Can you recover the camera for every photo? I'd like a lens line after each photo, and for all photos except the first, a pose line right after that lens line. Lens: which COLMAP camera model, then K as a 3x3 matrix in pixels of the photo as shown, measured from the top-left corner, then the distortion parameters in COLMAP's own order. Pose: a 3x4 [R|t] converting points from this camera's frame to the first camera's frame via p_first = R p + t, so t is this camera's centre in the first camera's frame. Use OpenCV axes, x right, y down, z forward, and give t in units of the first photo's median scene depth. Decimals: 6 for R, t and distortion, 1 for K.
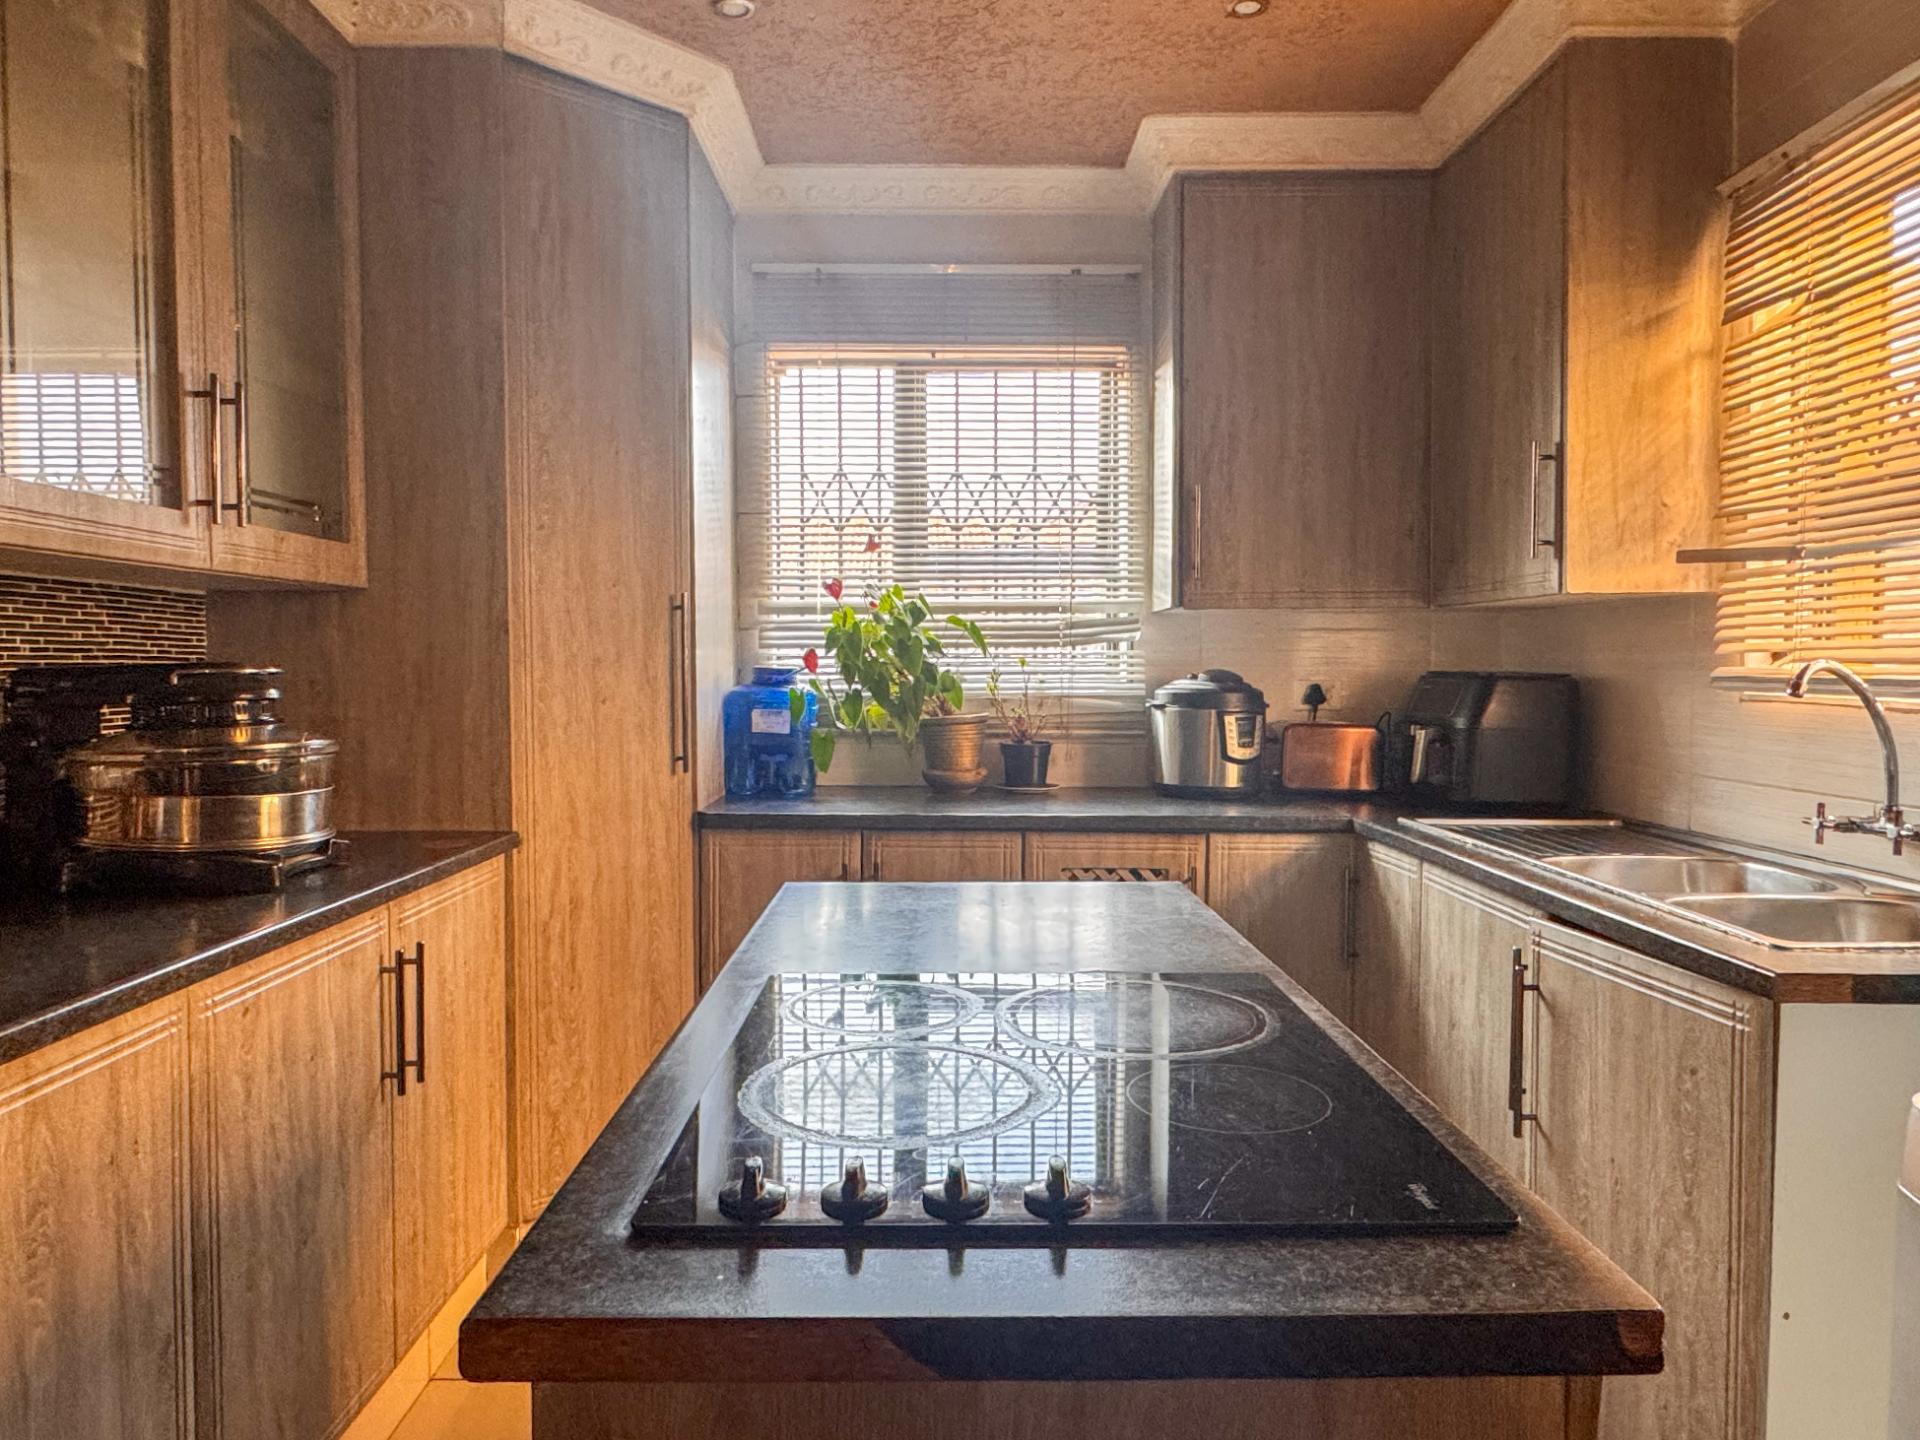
lens RADIAL K [[1250.5, 0, 963.7], [0, 1250.5, 697.9], [0, 0, 1]] dist [-0.003349, -0.001763]
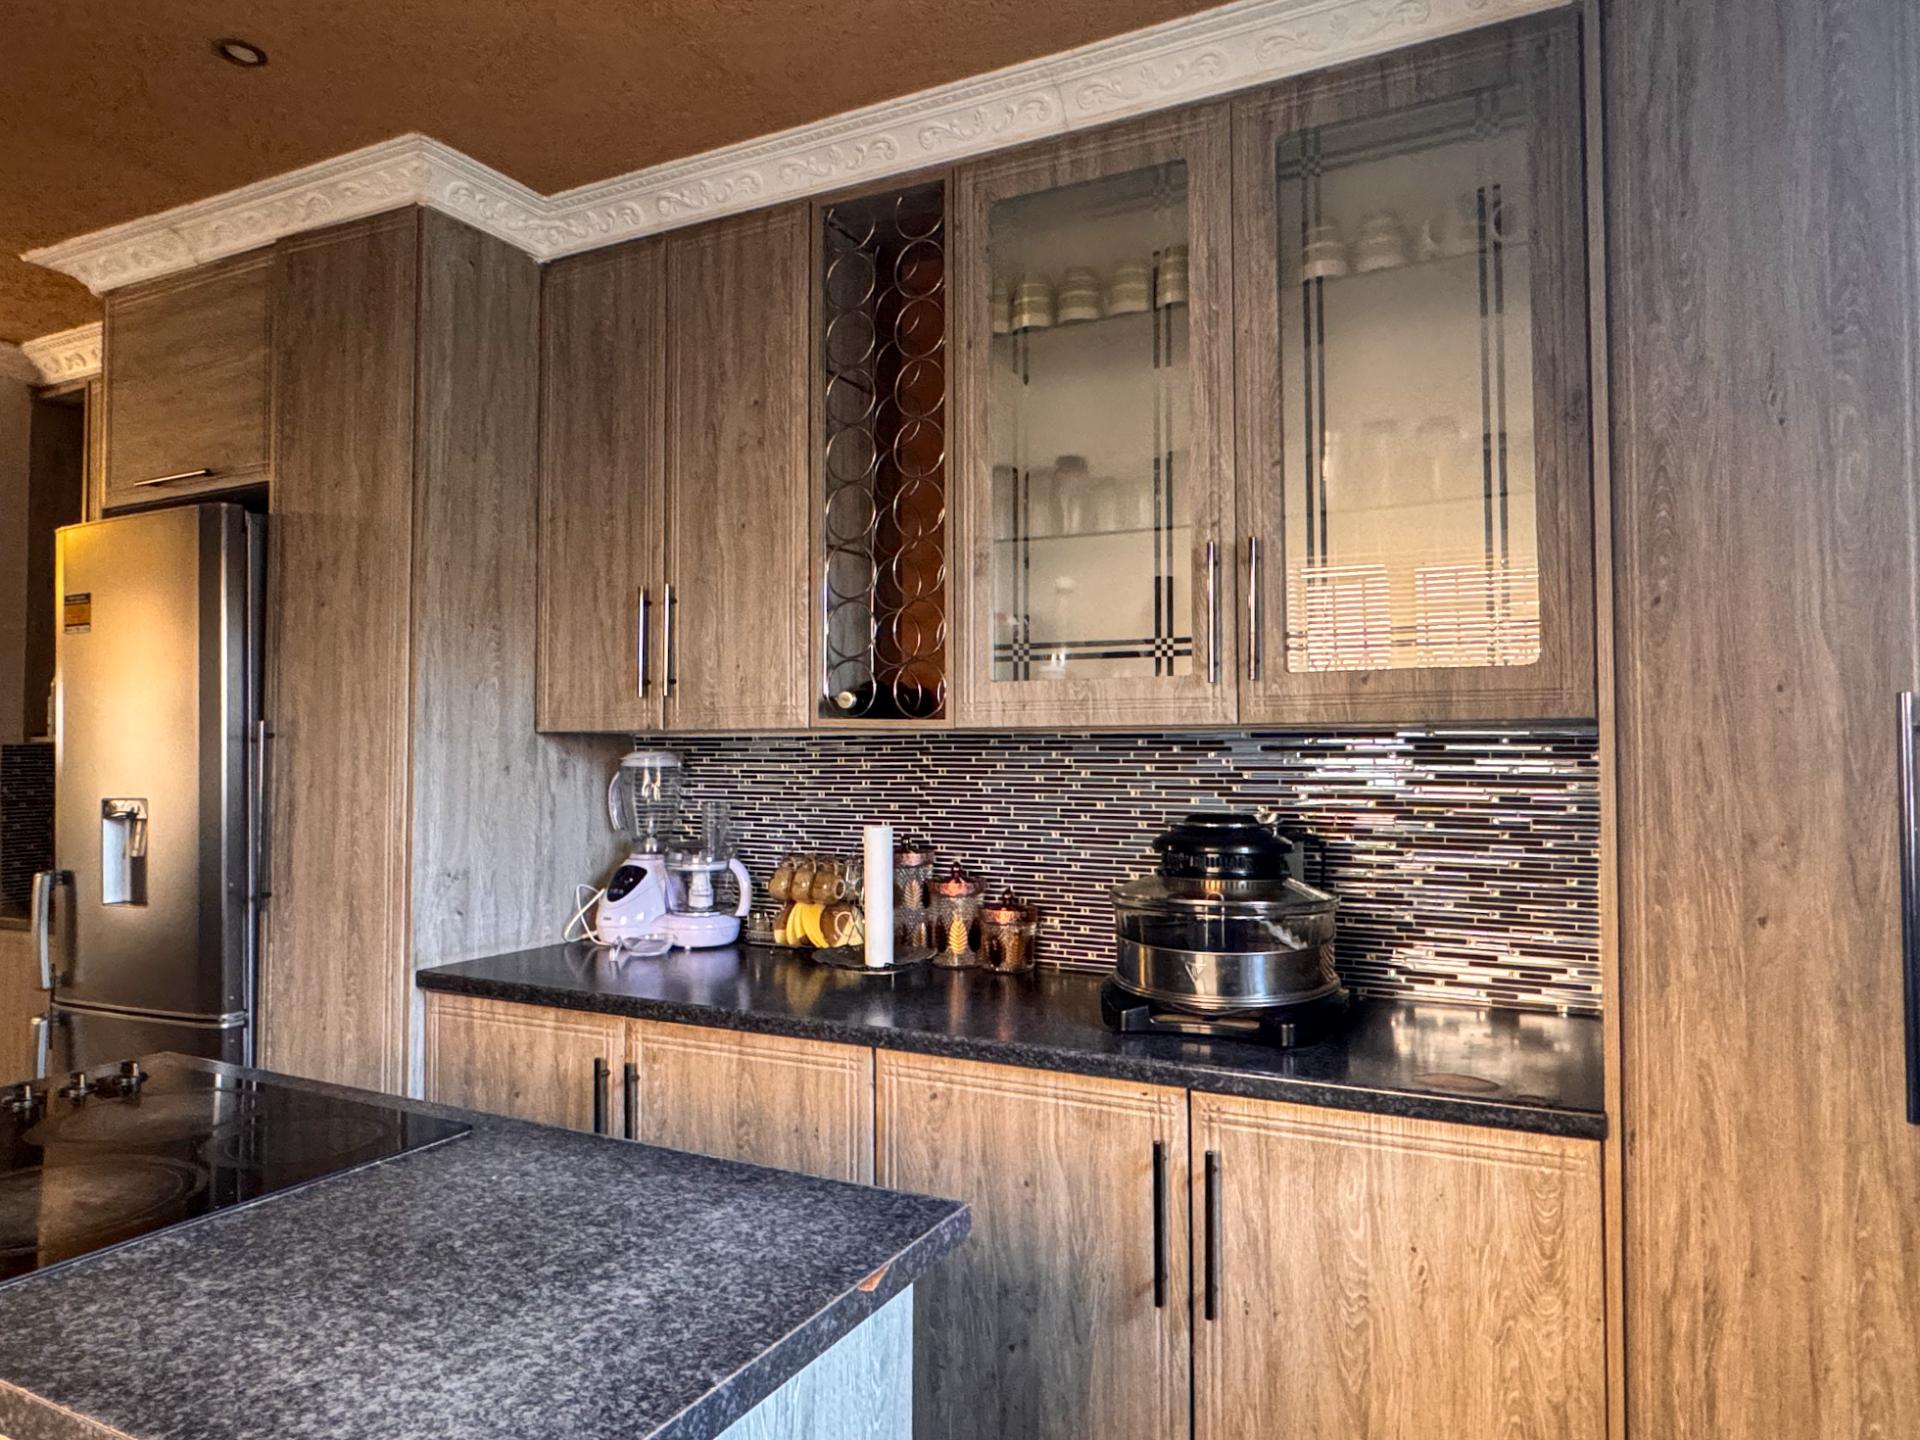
lens RADIAL K [[1207.5, 0, 951.4], [0, 1207.5, 727.2], [0, 0, 1]] dist [-0.001377, -0.002993]
pose [[-0.463522, -0.022752, -0.885793, 0.398099], [-0.025532, 0.999598, -0.012314, -0.082849], [0.885717, 0.016909, -0.463917, 1.268293]]
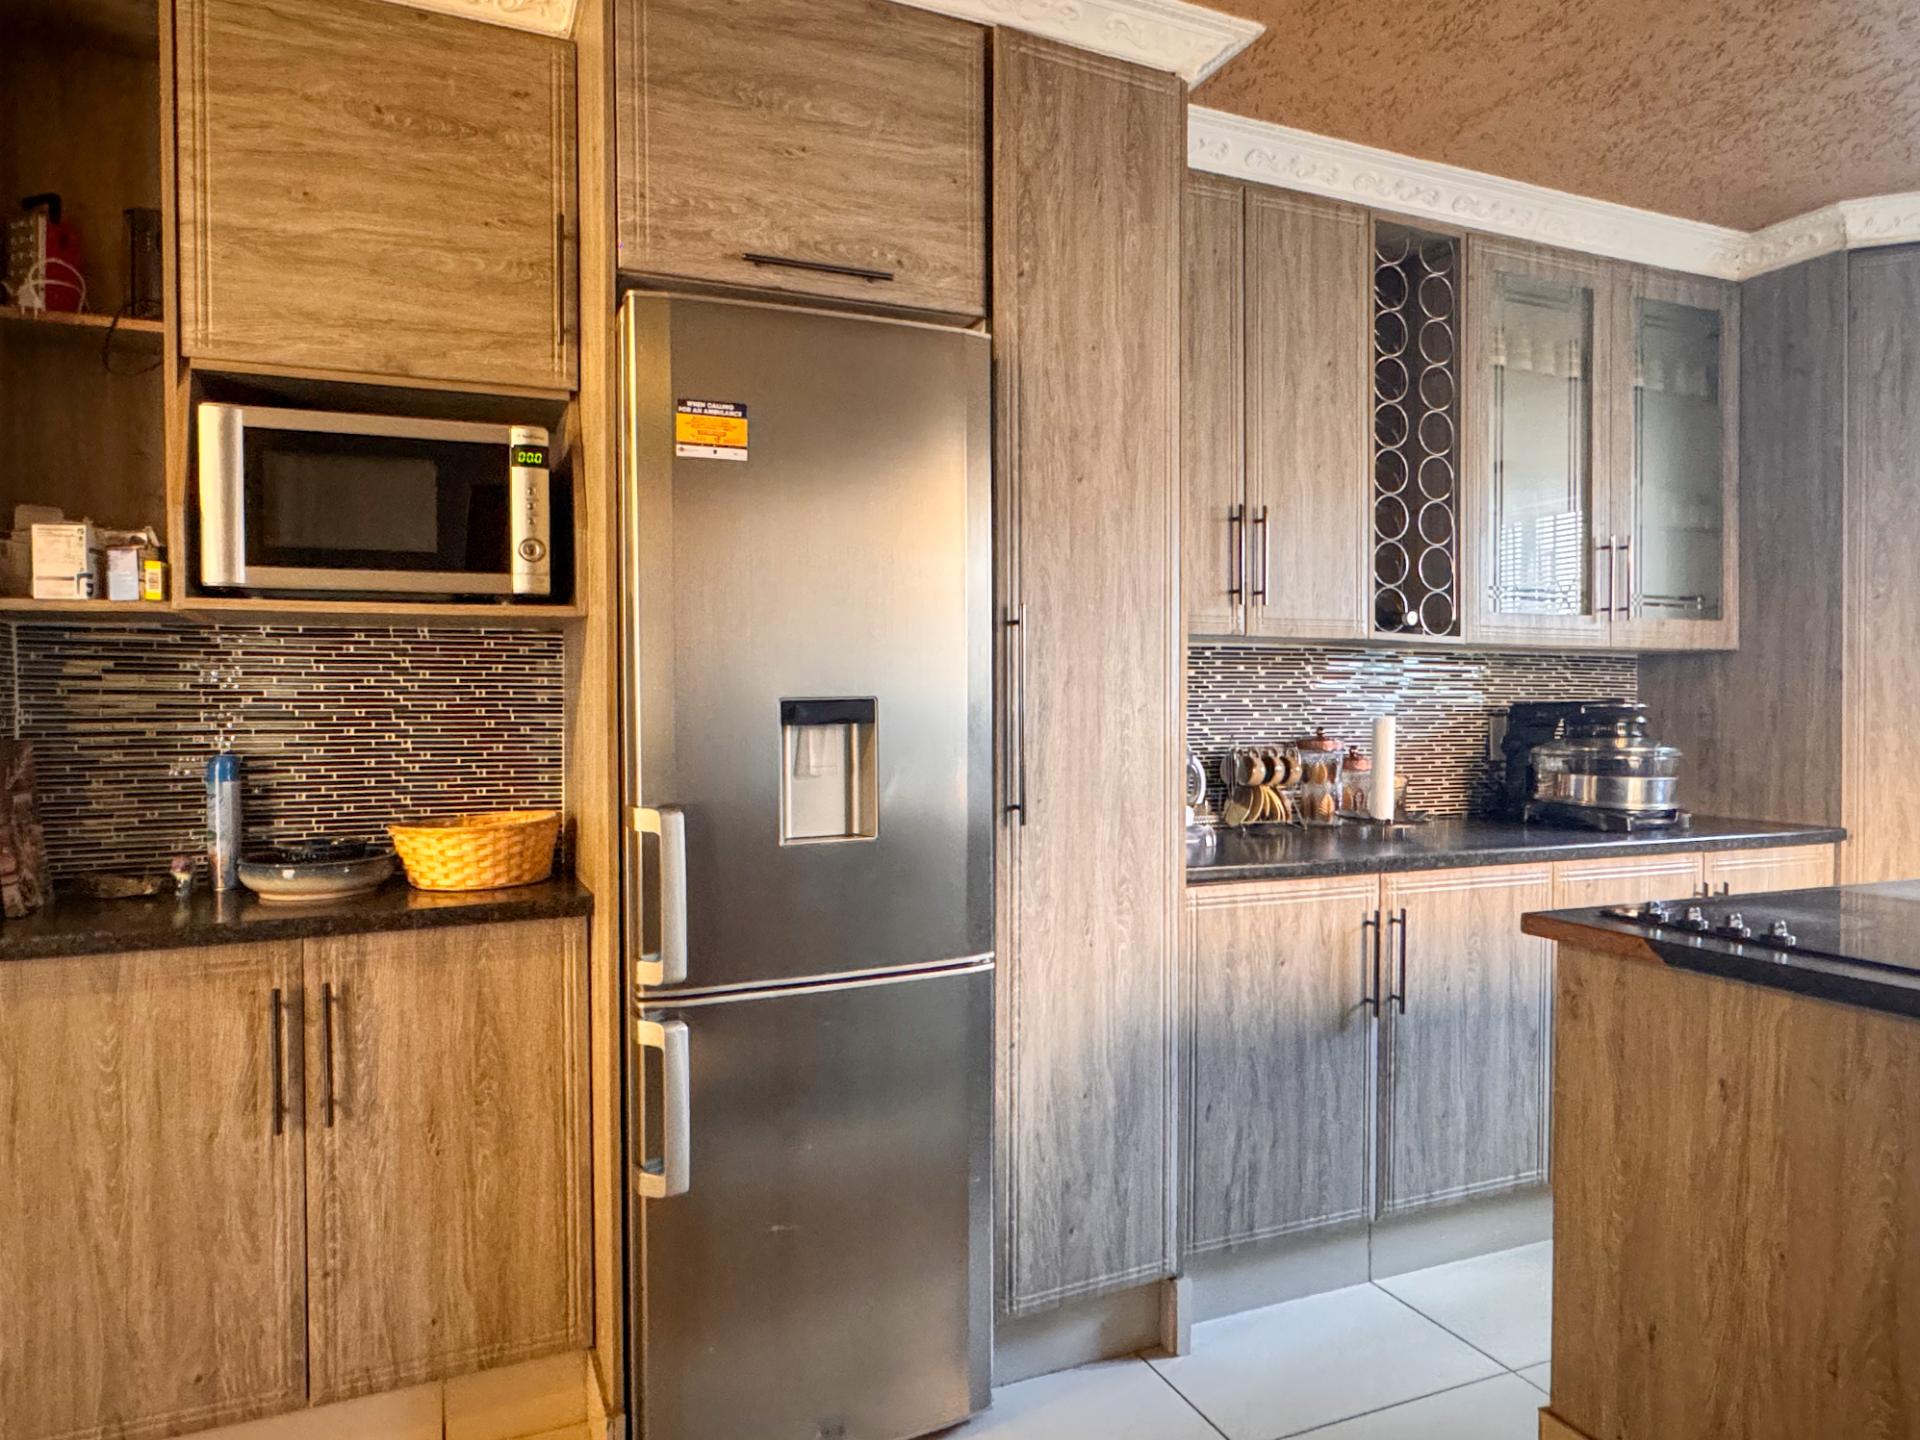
lens RADIAL K [[1207.5, 0, 951.4], [0, 1207.5, 727.2], [0, 0, 1]] dist [-0.001377, -0.002993]
pose [[0.379508, 0.021250, -0.924944, 0.599320], [-0.028166, 0.999538, 0.011408, 0.014831], [0.924760, 0.021723, 0.379931, -0.476913]]
